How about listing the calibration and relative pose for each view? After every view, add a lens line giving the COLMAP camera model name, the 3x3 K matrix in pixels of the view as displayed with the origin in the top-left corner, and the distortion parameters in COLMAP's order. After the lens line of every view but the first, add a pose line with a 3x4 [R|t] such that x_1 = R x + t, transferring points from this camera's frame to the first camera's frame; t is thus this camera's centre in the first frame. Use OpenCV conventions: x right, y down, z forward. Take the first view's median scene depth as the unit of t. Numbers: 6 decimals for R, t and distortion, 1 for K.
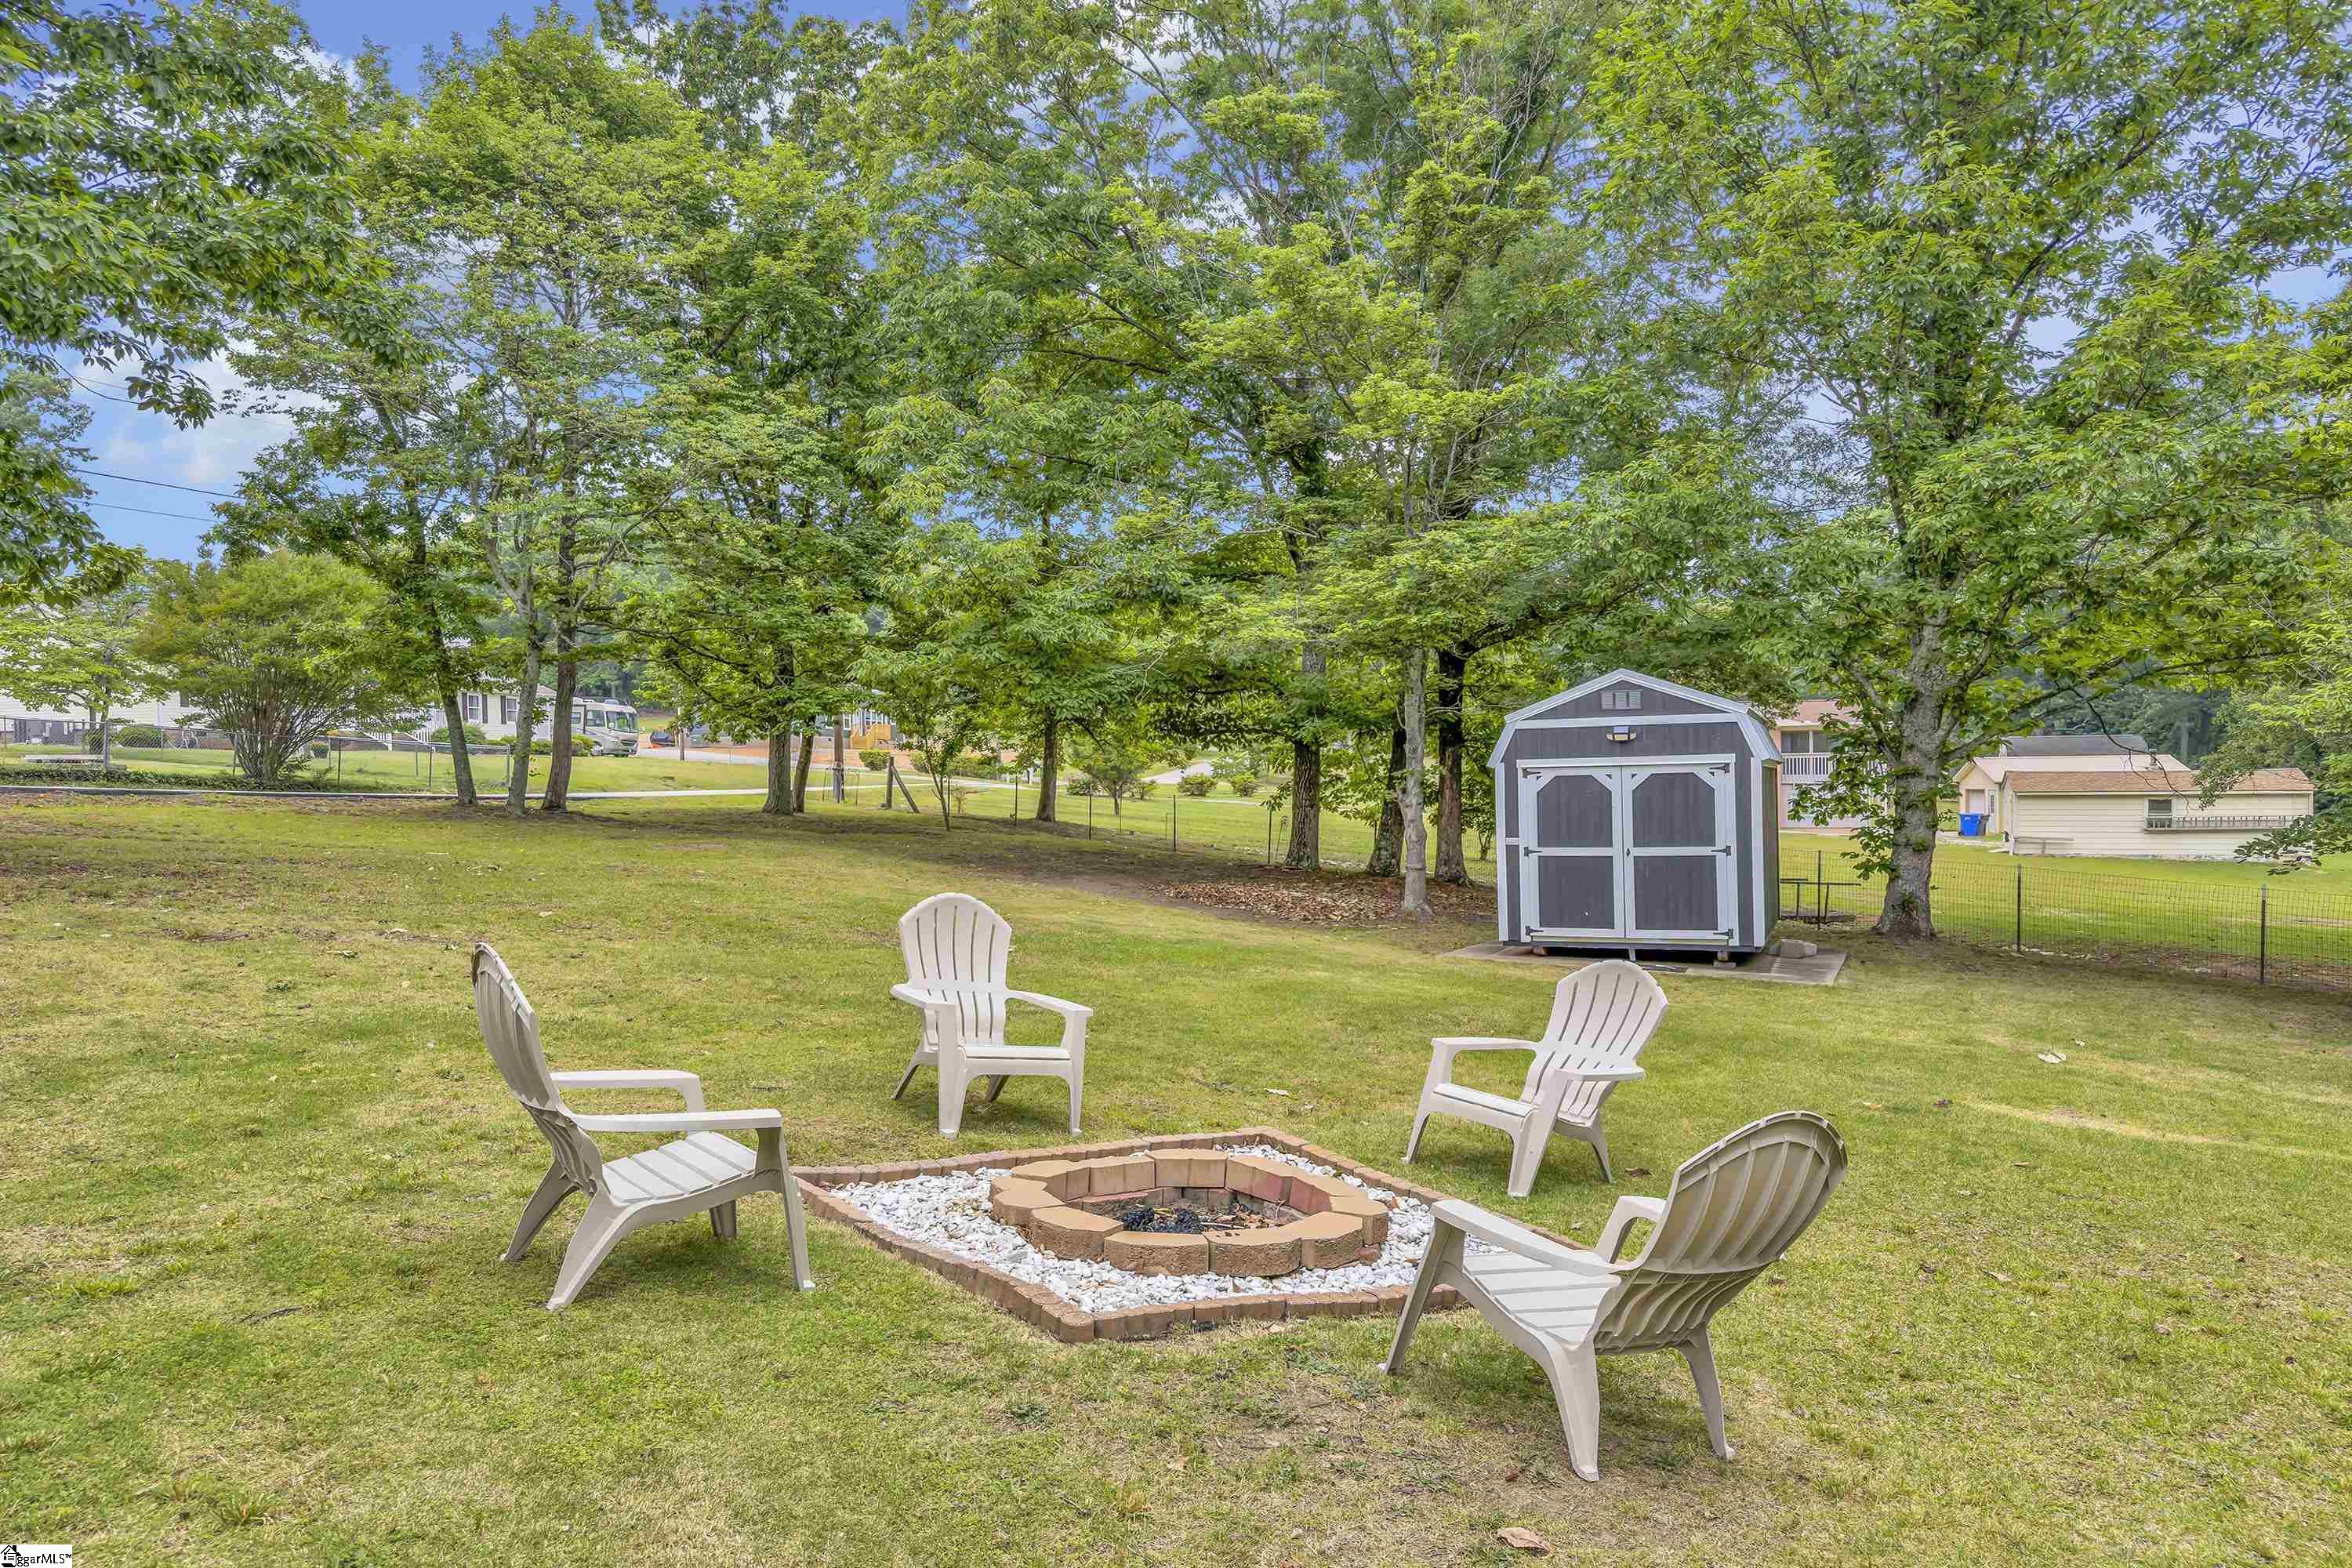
lens RADIAL K [[1651.6, 0, 1176.1], [0, 1651.6, 784.8], [0, 0, 1]] dist [0.007456, 0.000936]
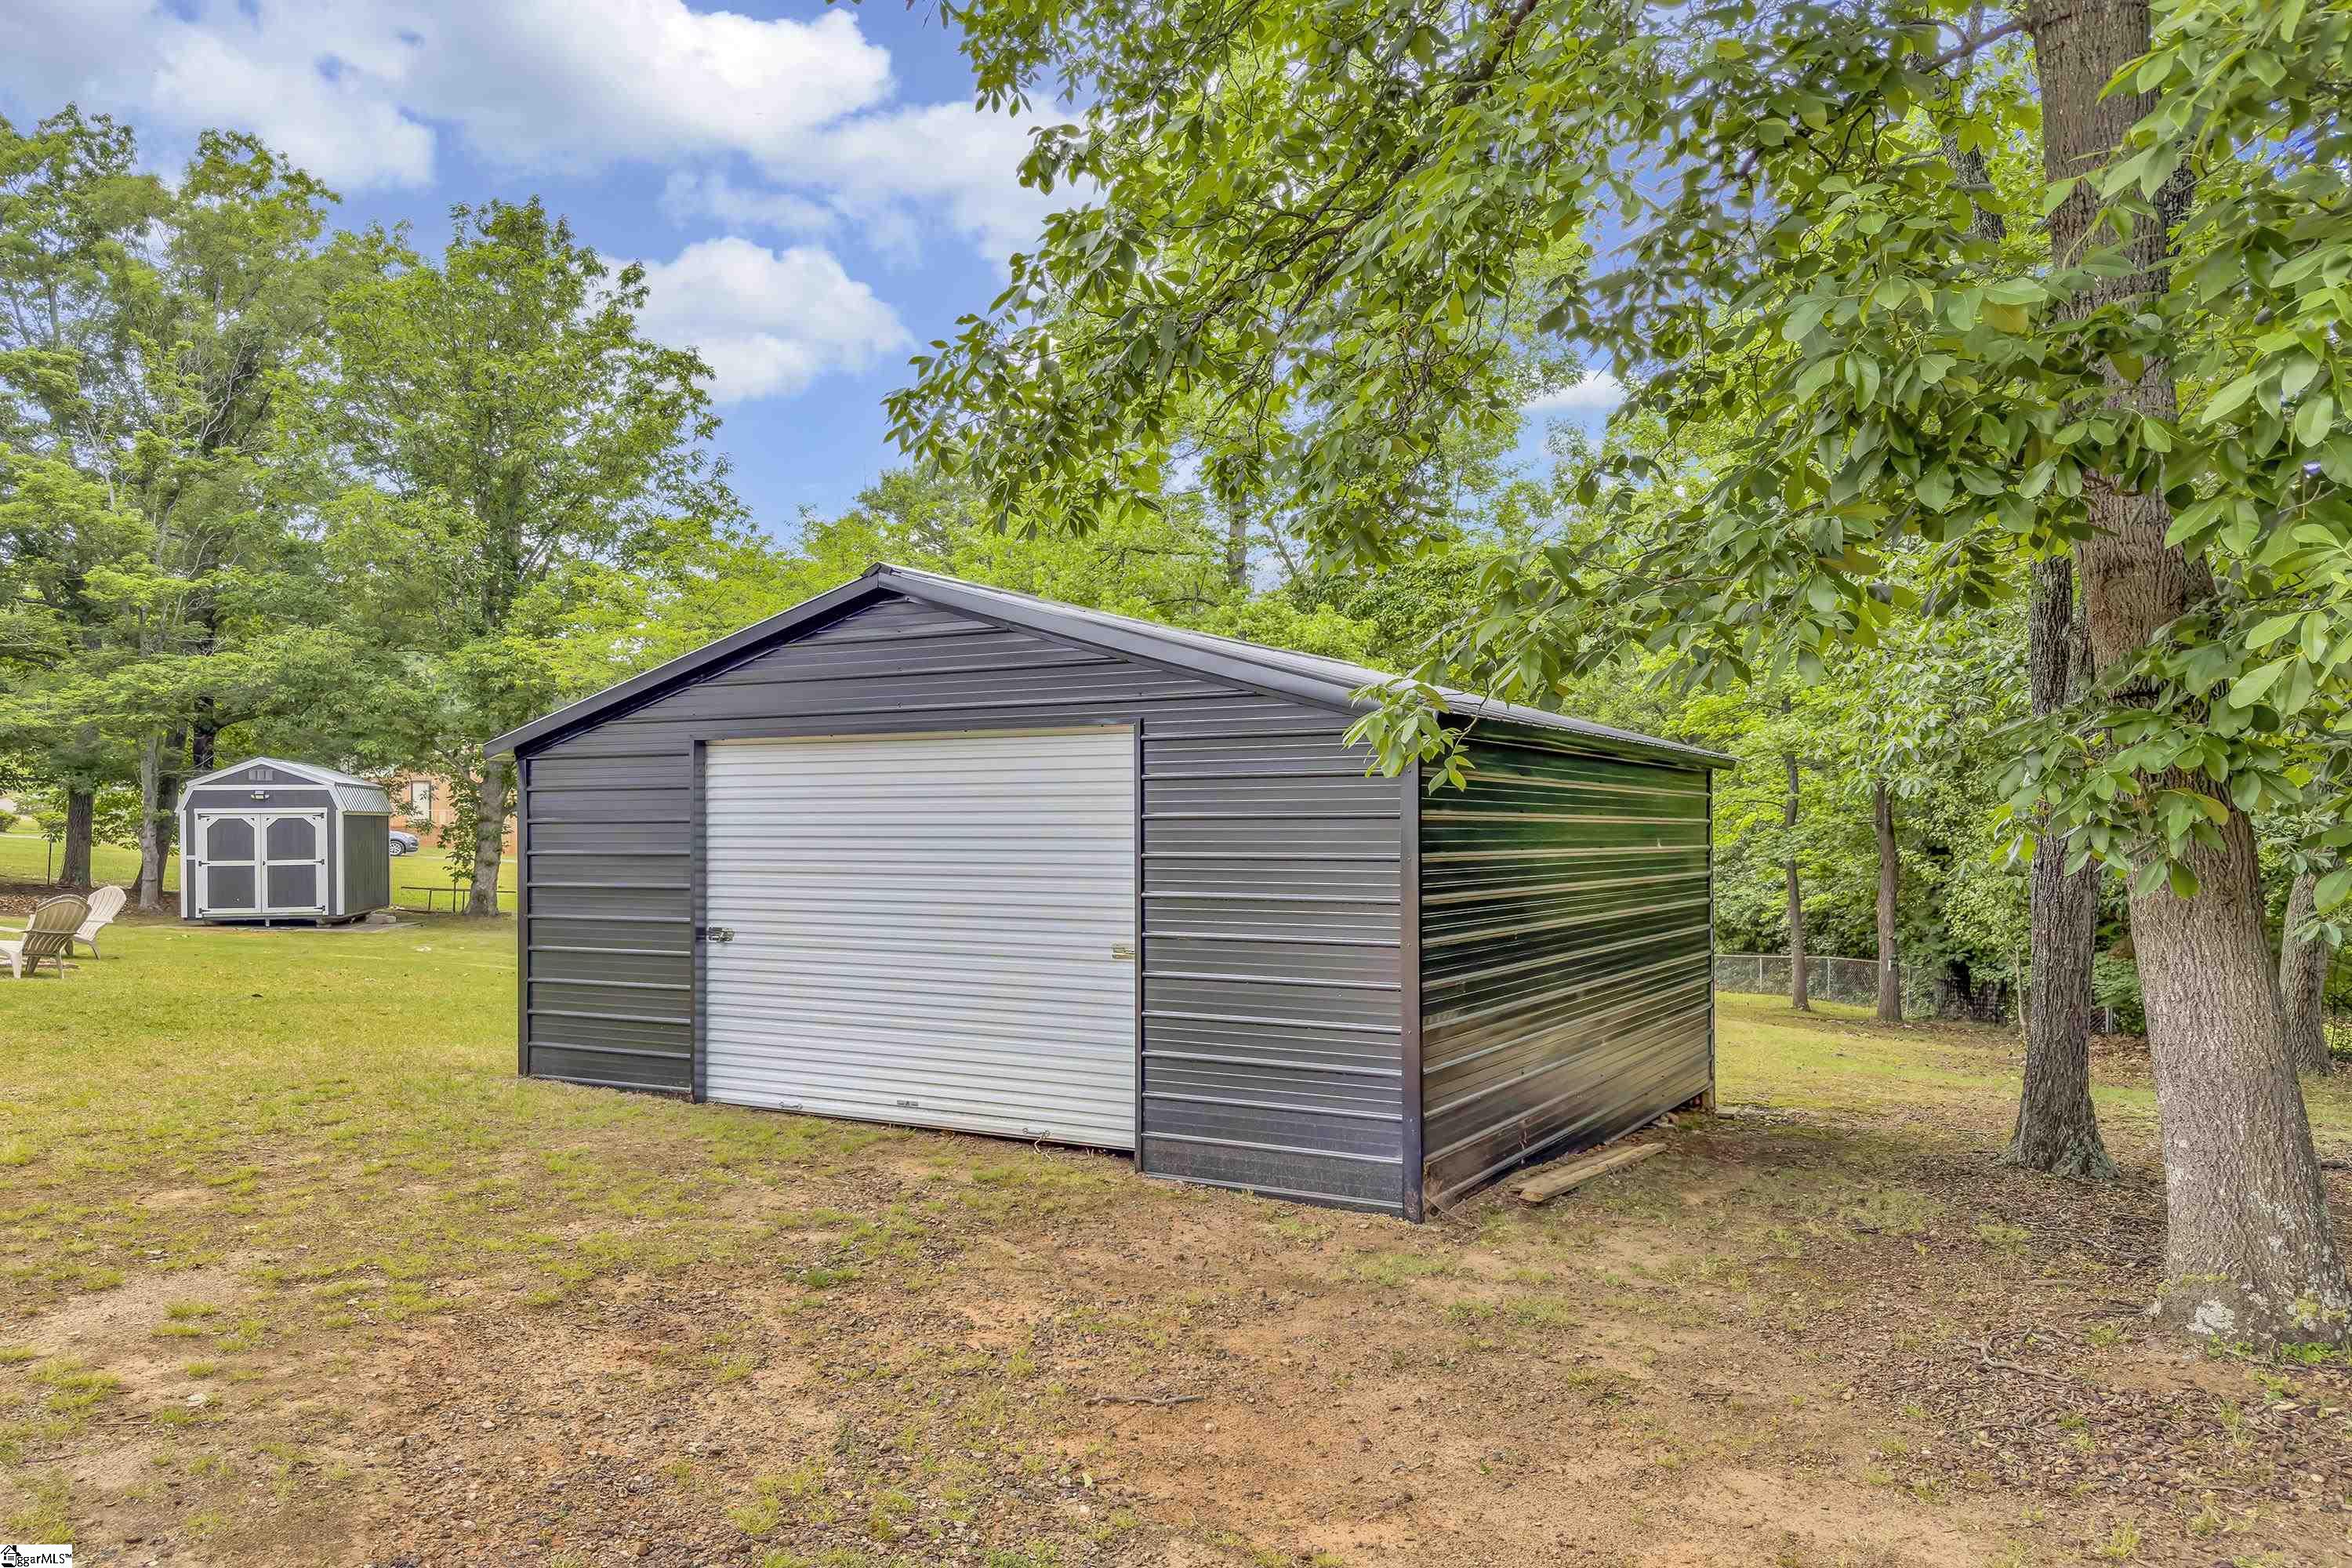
lens RADIAL K [[1651.6, 0, 1177.7], [0, 1651.6, 801.9], [0, 0, 1]] dist [0.007456, 0.000936]
pose [[0.810354, 0.018884, 0.585636, 0.031769], [-0.010319, 0.999785, -0.017959, -0.002184], [-0.585849, 0.008510, 0.810375, -0.935015]]
